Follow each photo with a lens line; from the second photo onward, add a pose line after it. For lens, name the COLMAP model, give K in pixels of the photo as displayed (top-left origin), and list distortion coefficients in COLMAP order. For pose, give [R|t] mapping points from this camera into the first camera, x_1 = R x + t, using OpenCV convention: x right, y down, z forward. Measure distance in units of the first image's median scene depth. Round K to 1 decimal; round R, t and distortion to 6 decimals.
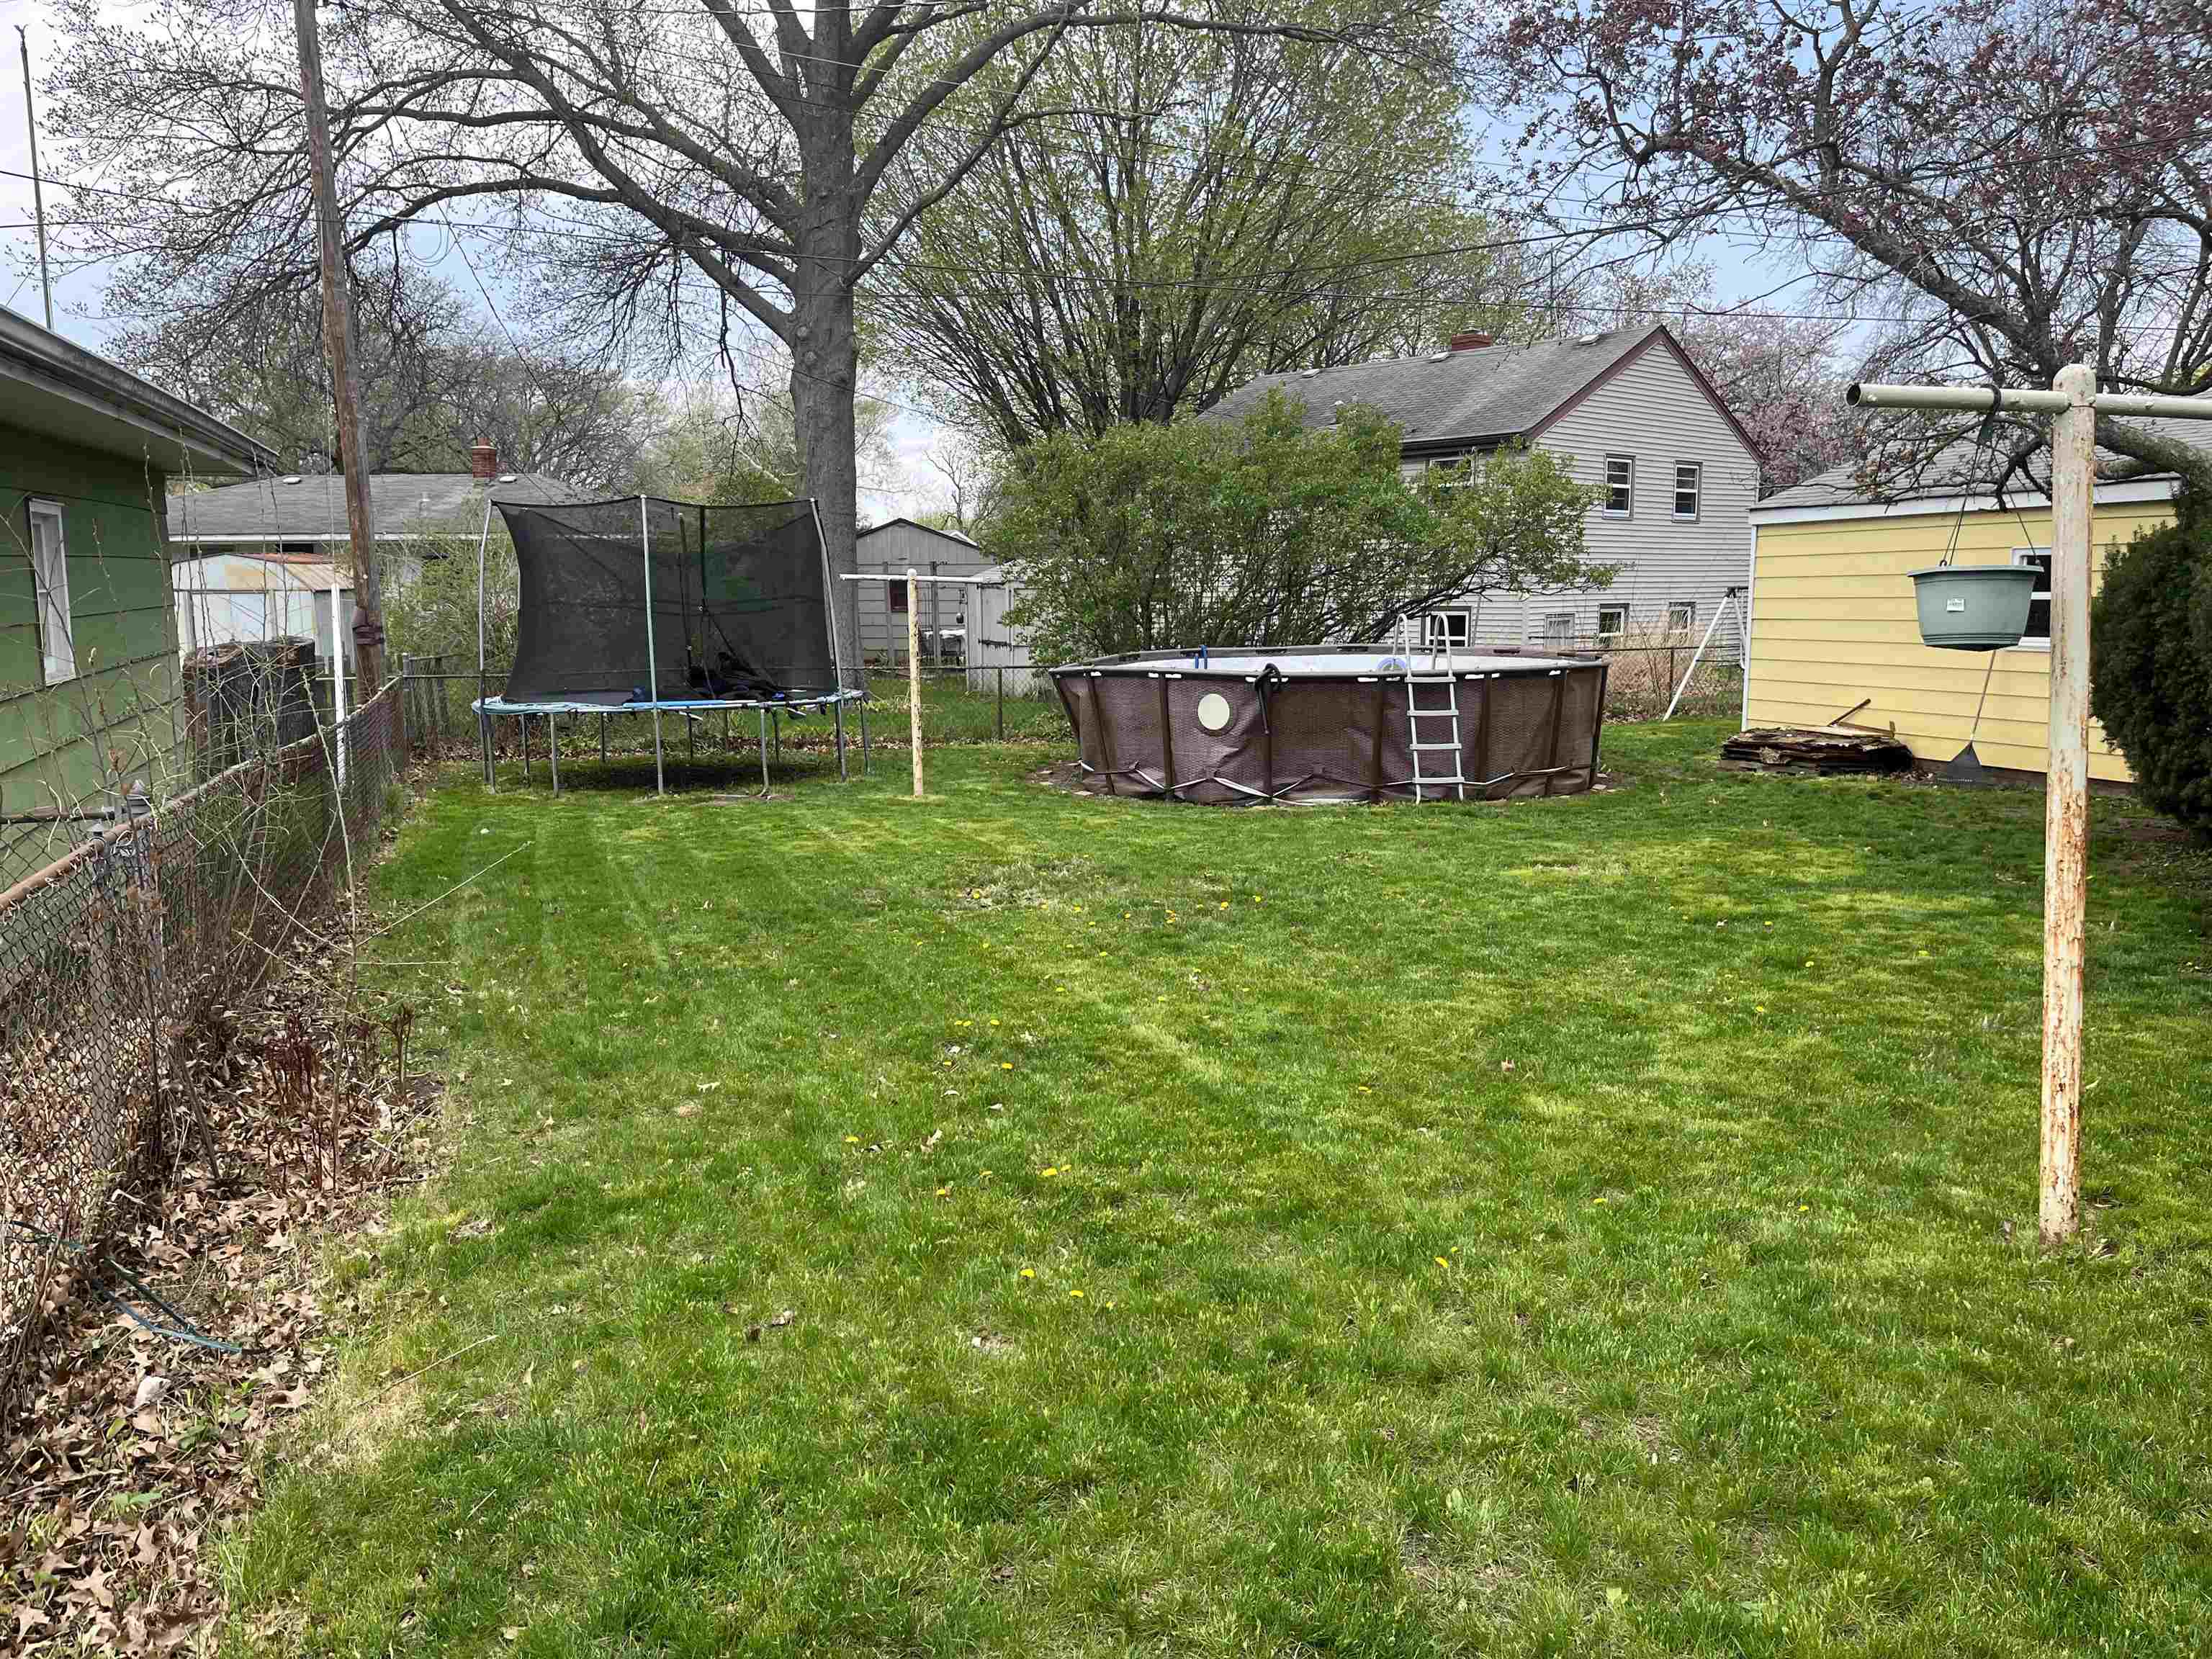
lens RADIAL K [[1705.6, 0, 1105.2], [0, 1705.6, 828.1], [0, 0, 1]] dist [0.030300, -0.004273]
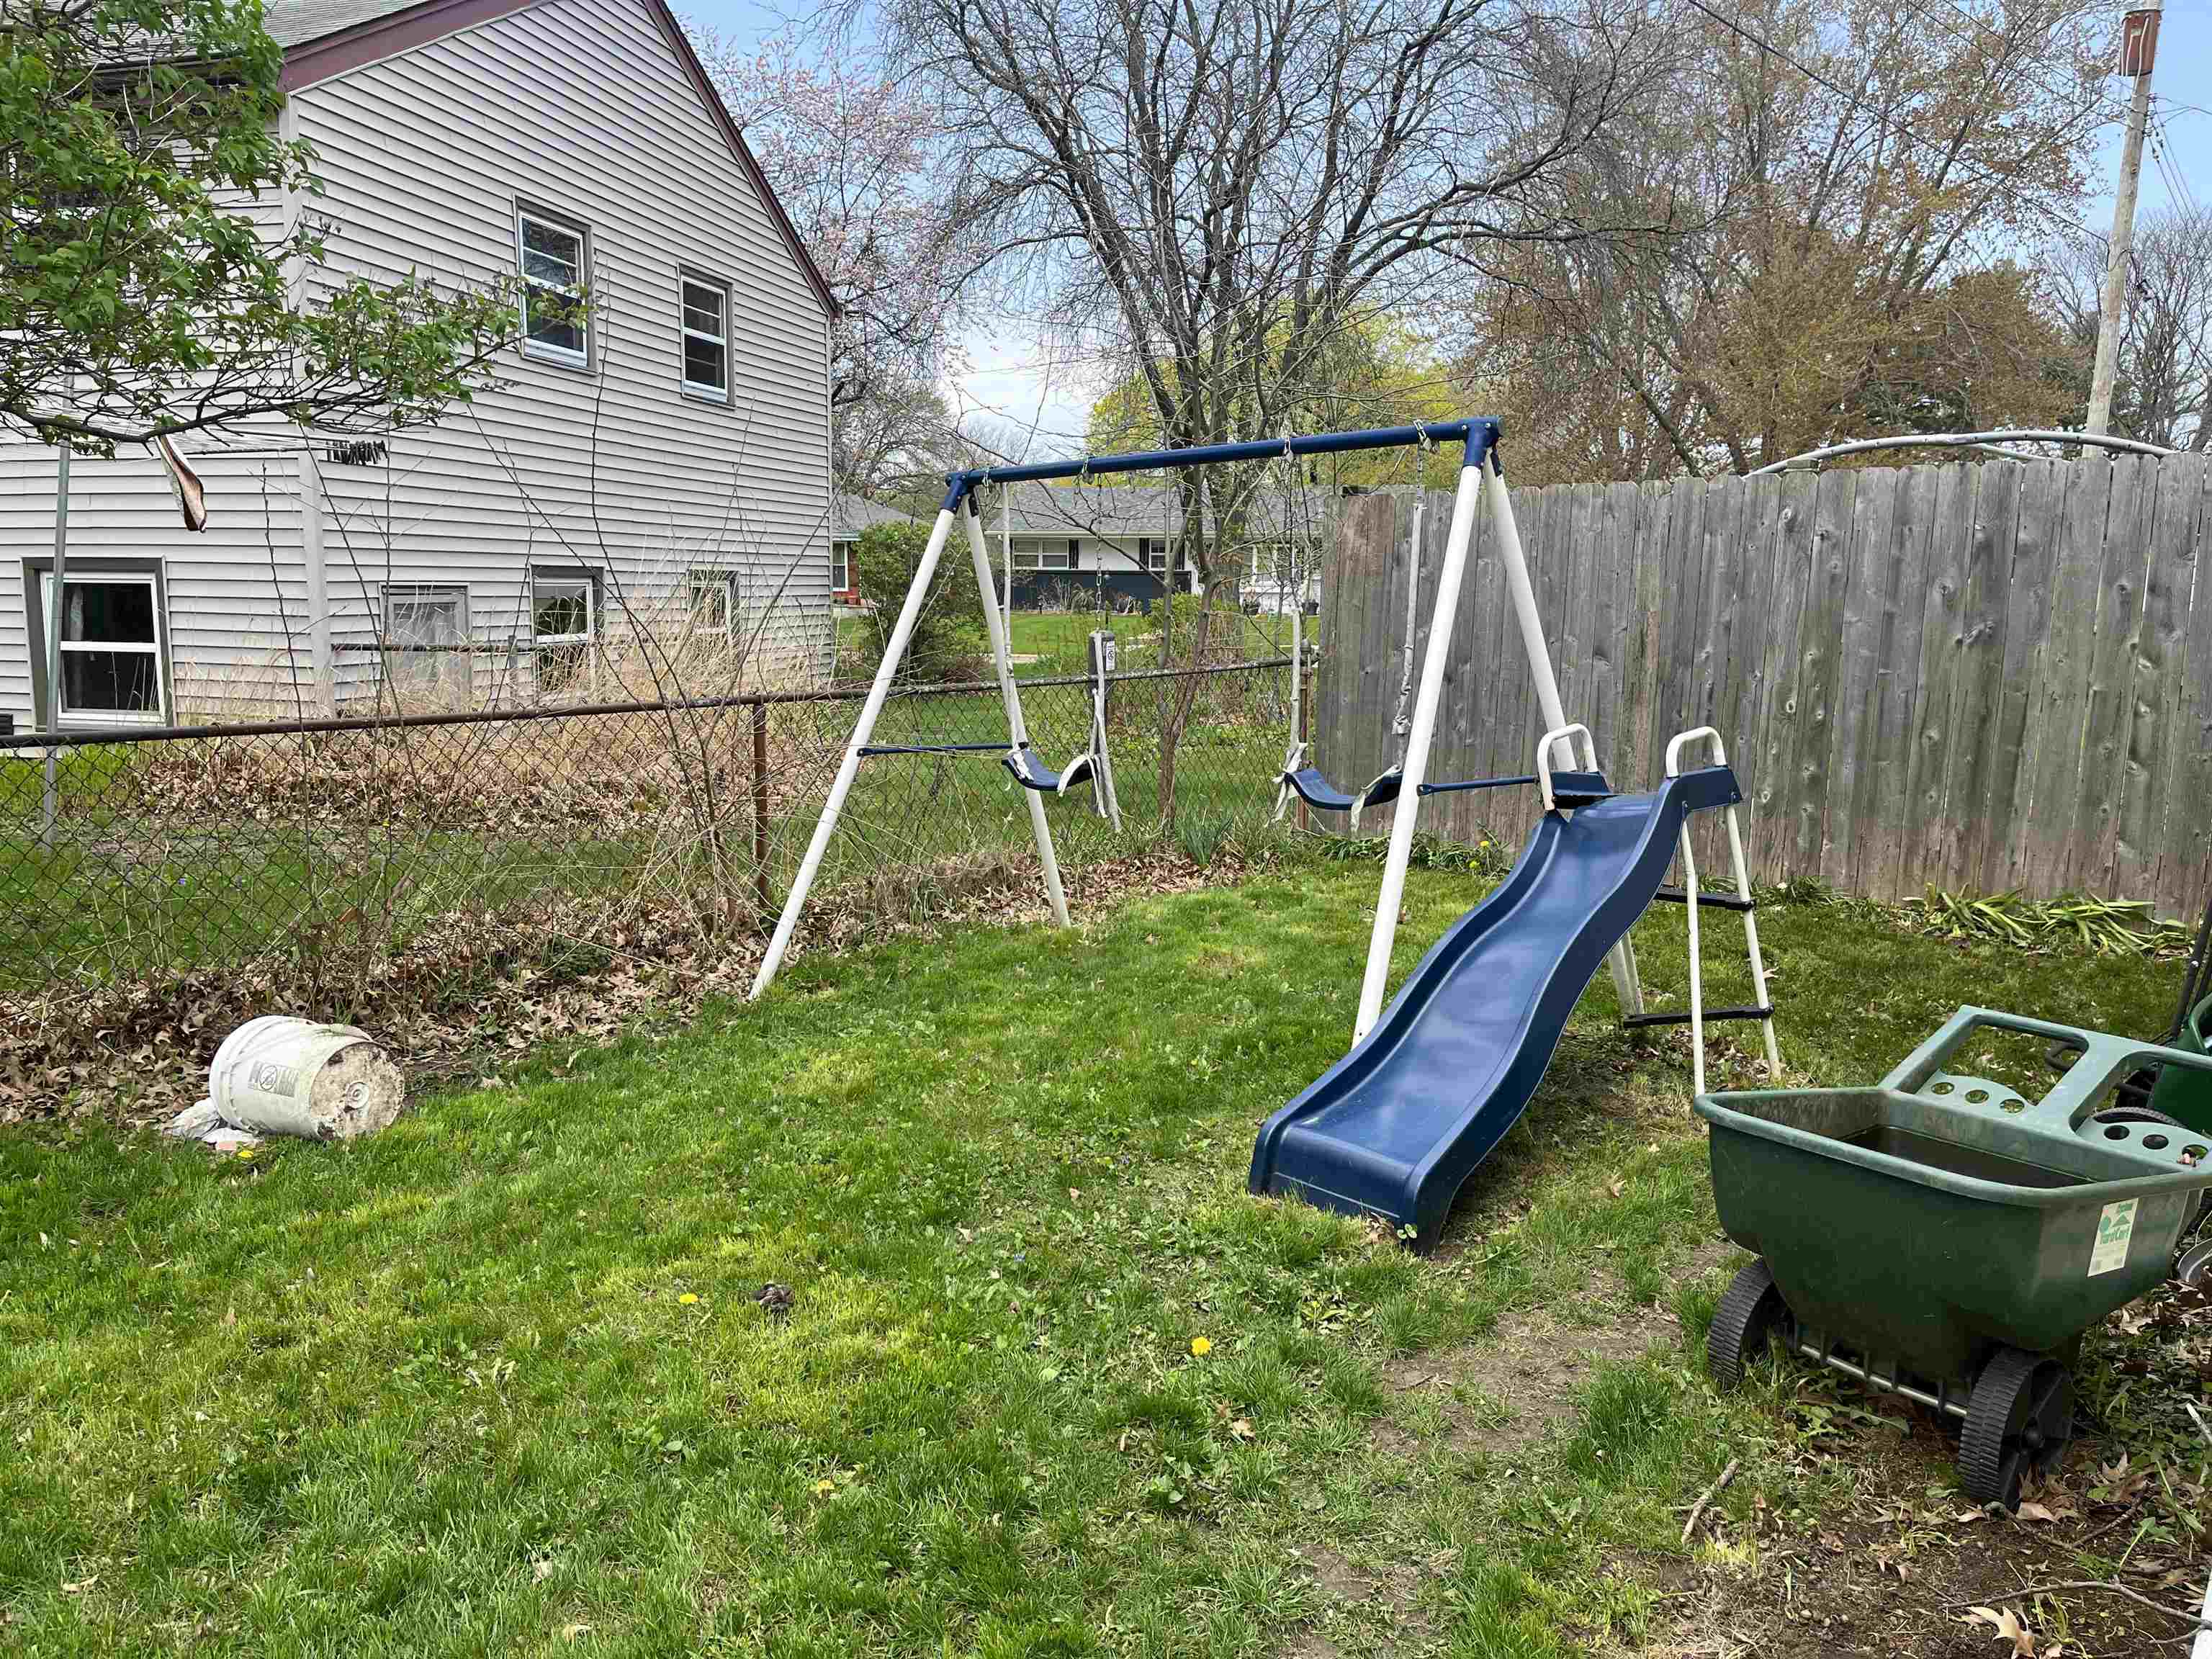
lens RADIAL K [[1705.6, 0, 1104.2], [0, 1705.6, 835.0], [0, 0, 1]] dist [0.030300, -0.004273]
pose [[0.842097, -0.068570, 0.534950, 0.176256], [0.064085, 0.997579, 0.026989, -0.066350], [-0.535505, 0.011555, 0.844453, 0.565493]]
